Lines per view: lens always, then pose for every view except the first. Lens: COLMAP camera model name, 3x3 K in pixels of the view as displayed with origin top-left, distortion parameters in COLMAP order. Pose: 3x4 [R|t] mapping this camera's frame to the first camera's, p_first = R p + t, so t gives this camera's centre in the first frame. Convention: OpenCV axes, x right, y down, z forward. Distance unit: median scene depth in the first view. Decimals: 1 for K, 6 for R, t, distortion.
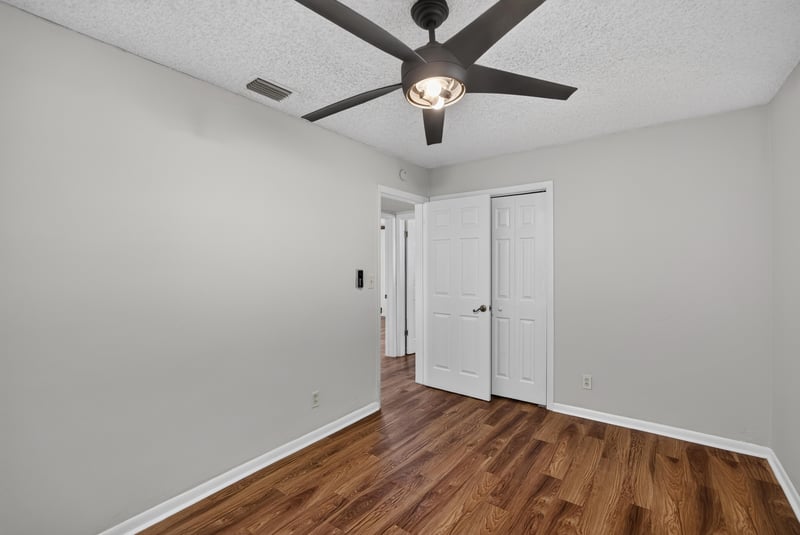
lens RADIAL K [[353.0, 0, 398.8], [0, 353.0, 265.6], [0, 0, 1]] dist [-0.011187, 0.001903]
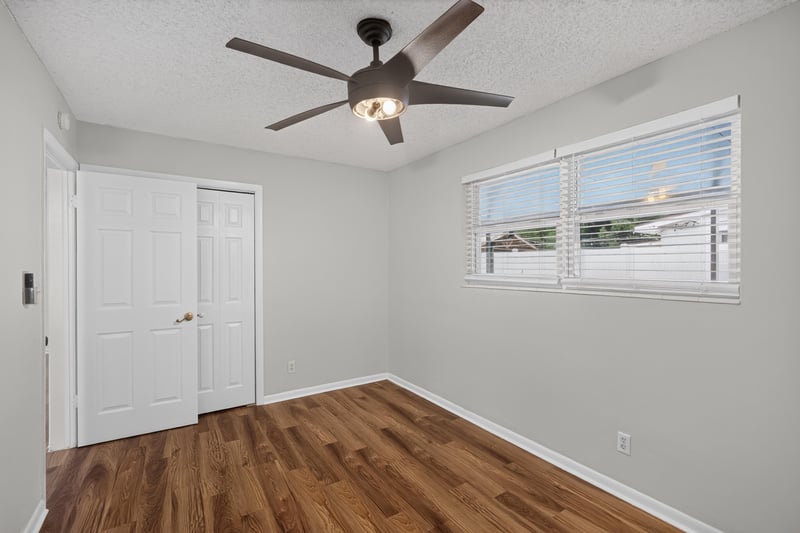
lens RADIAL K [[353.0, 0, 406.8], [0, 353.0, 266.9], [0, 0, 1]] dist [-0.011187, 0.001903]
pose [[0.325476, 0.004885, 0.945538, -0.494597], [-0.003839, 0.999985, -0.003845, 0.003901], [-0.945543, -0.002378, 0.325490, 0.297234]]
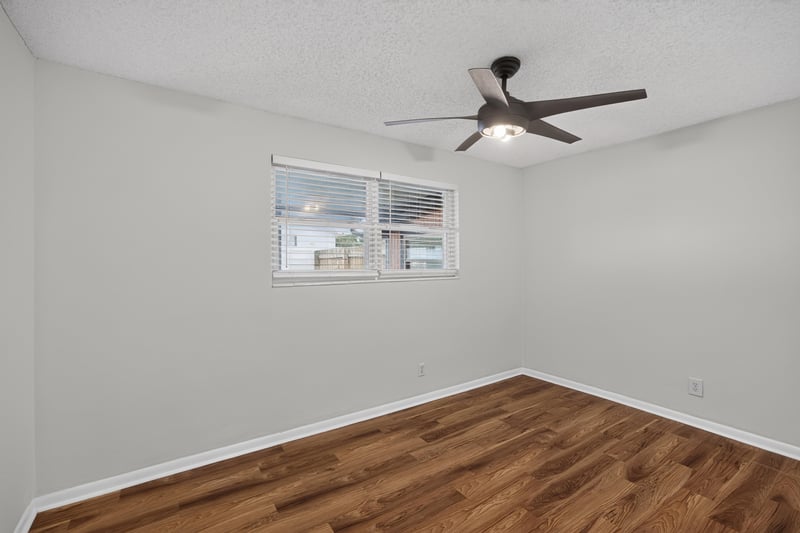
lens RADIAL K [[353.0, 0, 395.6], [0, 353.0, 262.2], [0, 0, 1]] dist [-0.011187, 0.001903]
pose [[-0.941702, 0.009290, 0.336320, 0.023273], [0.009845, 0.999952, -0.000056, -0.001477], [-0.336304, 0.003259, -0.941748, 1.278211]]
